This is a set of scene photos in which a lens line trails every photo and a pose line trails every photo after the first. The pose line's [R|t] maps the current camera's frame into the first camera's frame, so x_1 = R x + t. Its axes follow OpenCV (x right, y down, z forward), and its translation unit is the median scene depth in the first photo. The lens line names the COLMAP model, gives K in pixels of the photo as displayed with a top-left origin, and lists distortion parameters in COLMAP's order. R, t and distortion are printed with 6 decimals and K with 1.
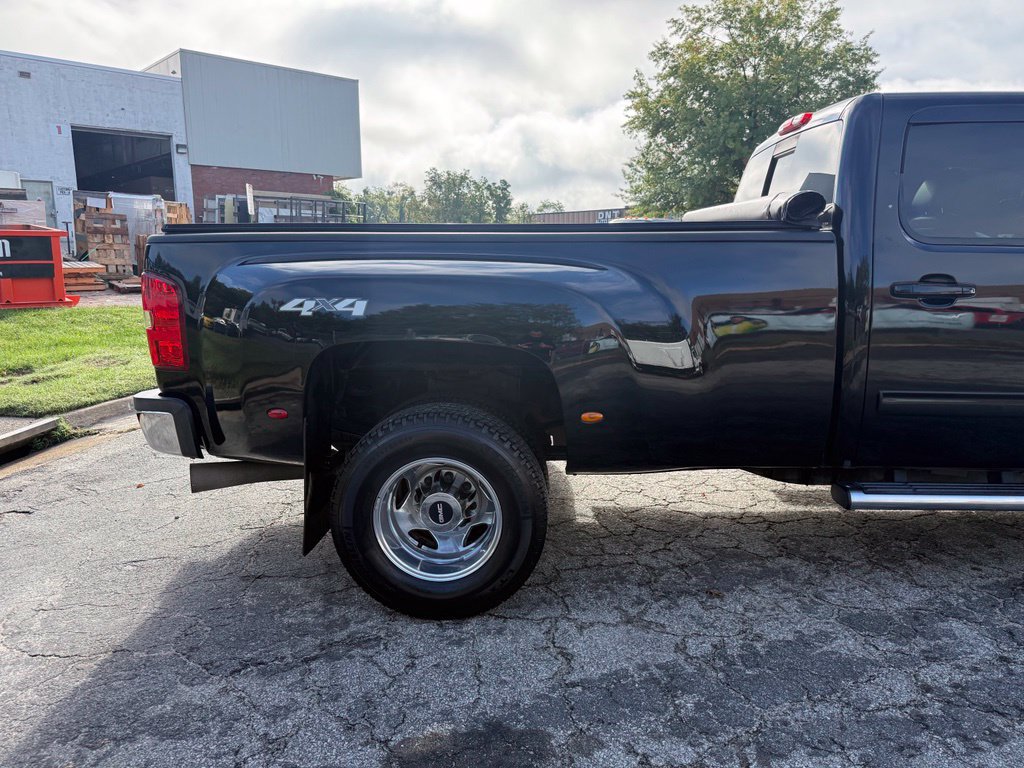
lens RADIAL K [[725.2, 0, 515.9], [0, 725.2, 383.2], [0, 0, 1]] dist [0.014799, -0.019644]
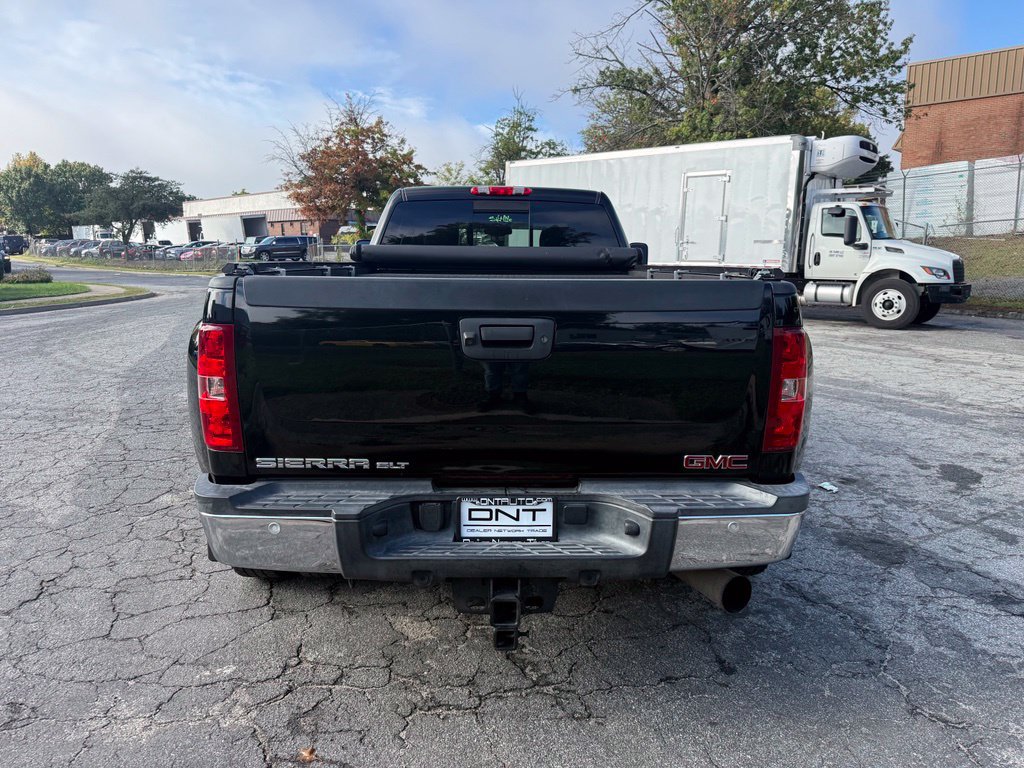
lens RADIAL K [[725.2, 0, 515.9], [0, 725.2, 383.2], [0, 0, 1]] dist [0.014799, -0.019644]
pose [[-0.078511, -0.165215, 0.983128, -0.194797], [0.178938, 0.967820, 0.176932, -0.044827], [-0.980723, 0.189810, -0.046421, 0.207520]]
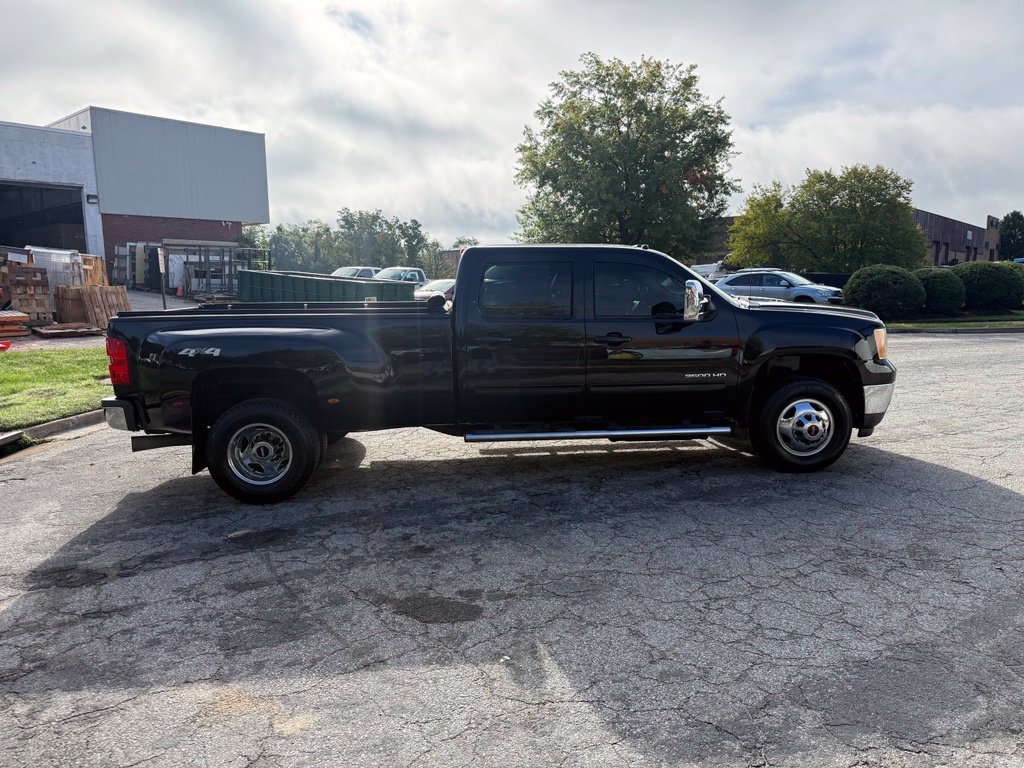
lens RADIAL K [[715.9, 0, 513.5], [0, 715.9, 384.6], [0, 0, 1]] dist [0.053148, -0.063934]
pose [[0.994397, -0.025826, 0.102511, 0.058217], [0.030104, 0.998730, -0.040411, 0.013988], [-0.101337, 0.043270, 0.993911, -0.162096]]
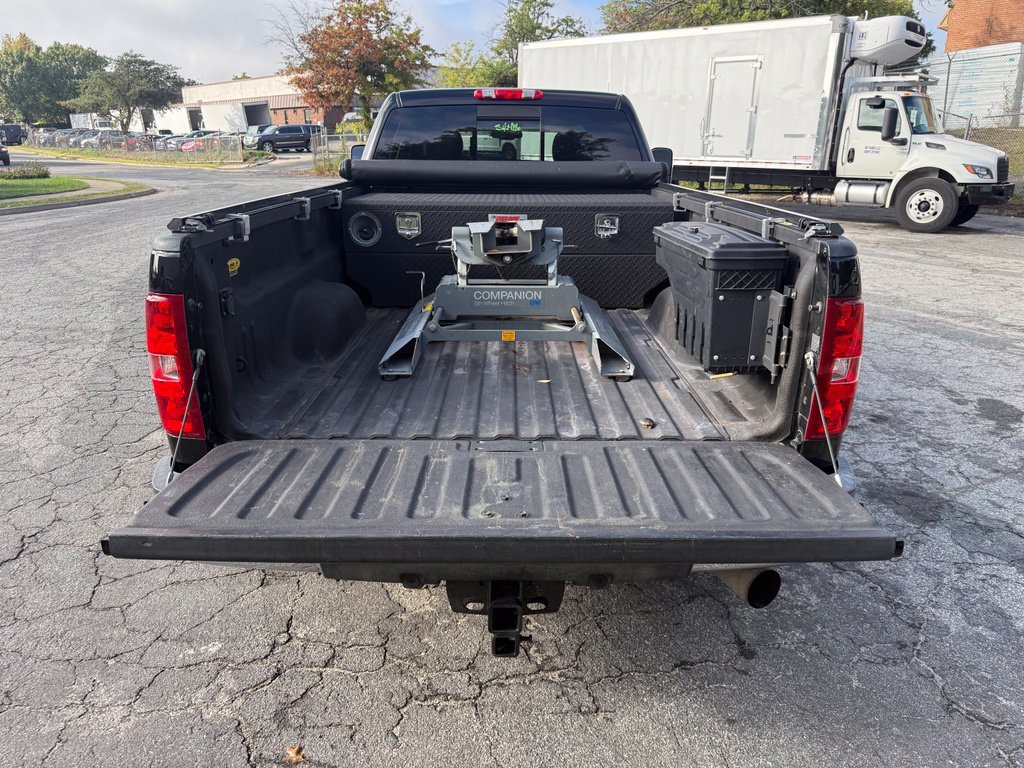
lens RADIAL K [[729.6, 0, 515.7], [0, 729.6, 383.1], [0, 0, 1]] dist [0.004132, -0.009528]
pose [[-0.059746, -0.304127, 0.950756, -0.175356], [0.180347, 0.933495, 0.309938, -0.052757], [-0.981787, 0.189984, -0.000924, 0.202899]]
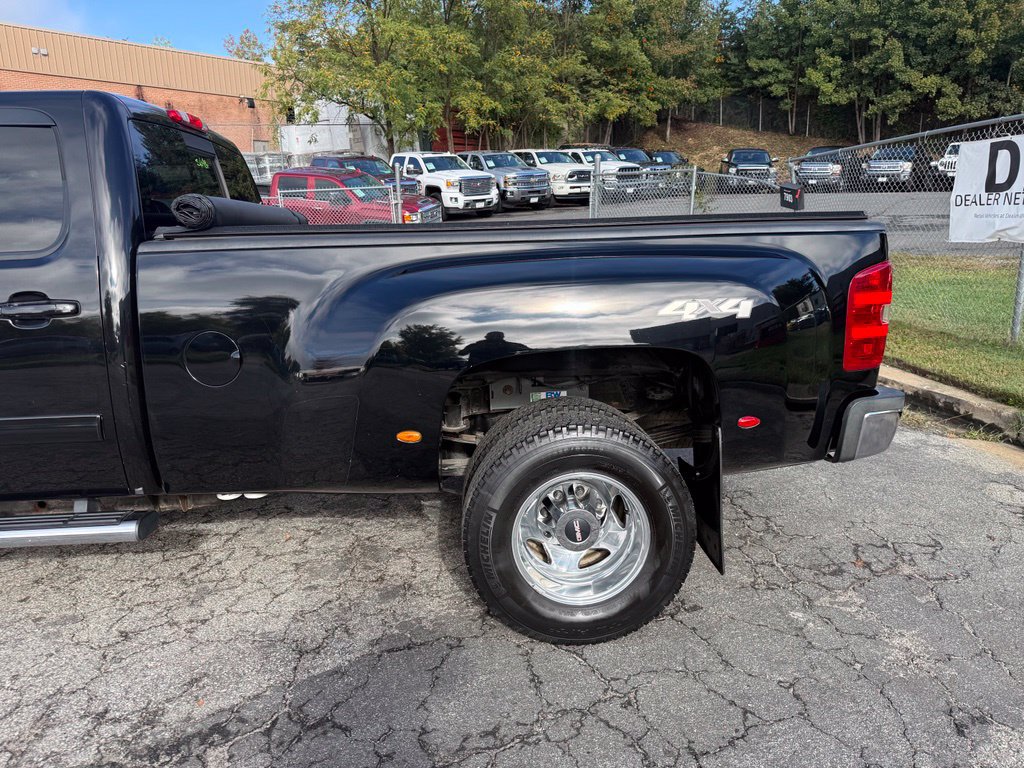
lens RADIAL K [[725.2, 0, 515.9], [0, 725.2, 383.2], [0, 0, 1]] dist [0.014799, -0.019644]
pose [[-0.992961, 0.050819, -0.106984, 0.016055], [0.005982, 0.923637, 0.383223, -0.075234], [0.118290, 0.379885, -0.917439, 0.381450]]
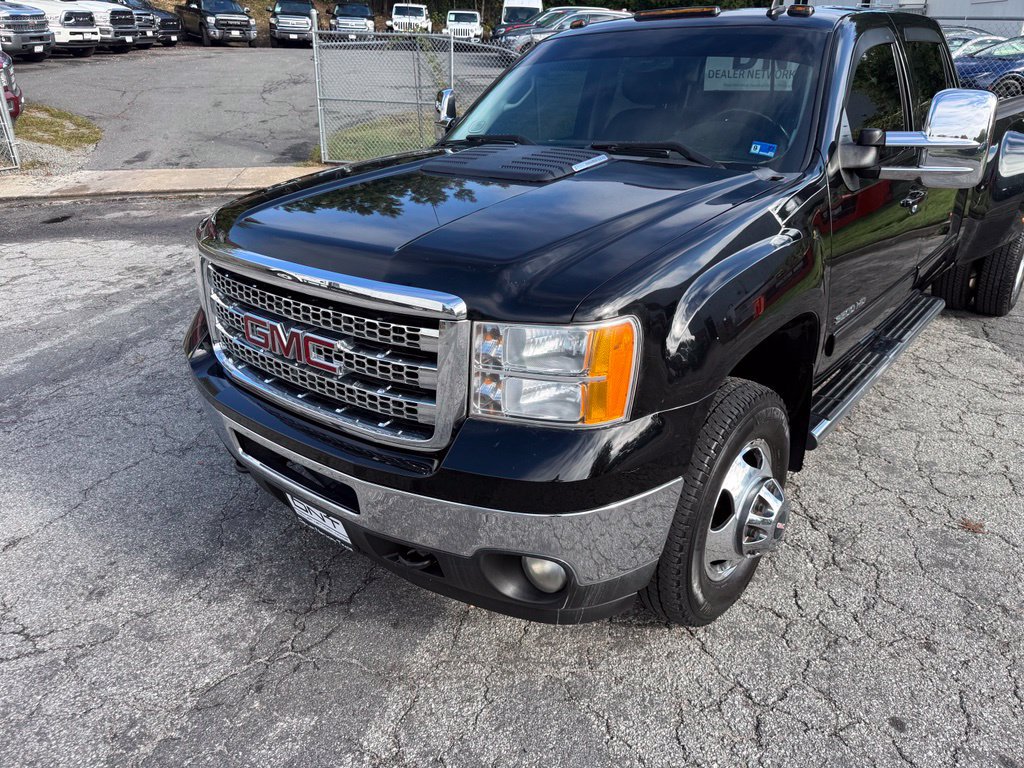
lens RADIAL K [[729.6, 0, 515.7], [0, 729.6, 383.1], [0, 0, 1]] dist [0.004132, -0.009528]
pose [[-0.598792, 0.332539, -0.728605, 0.333090], [-0.126670, 0.858956, 0.496134, -0.072886], [0.790824, 0.389374, -0.472213, 0.268398]]
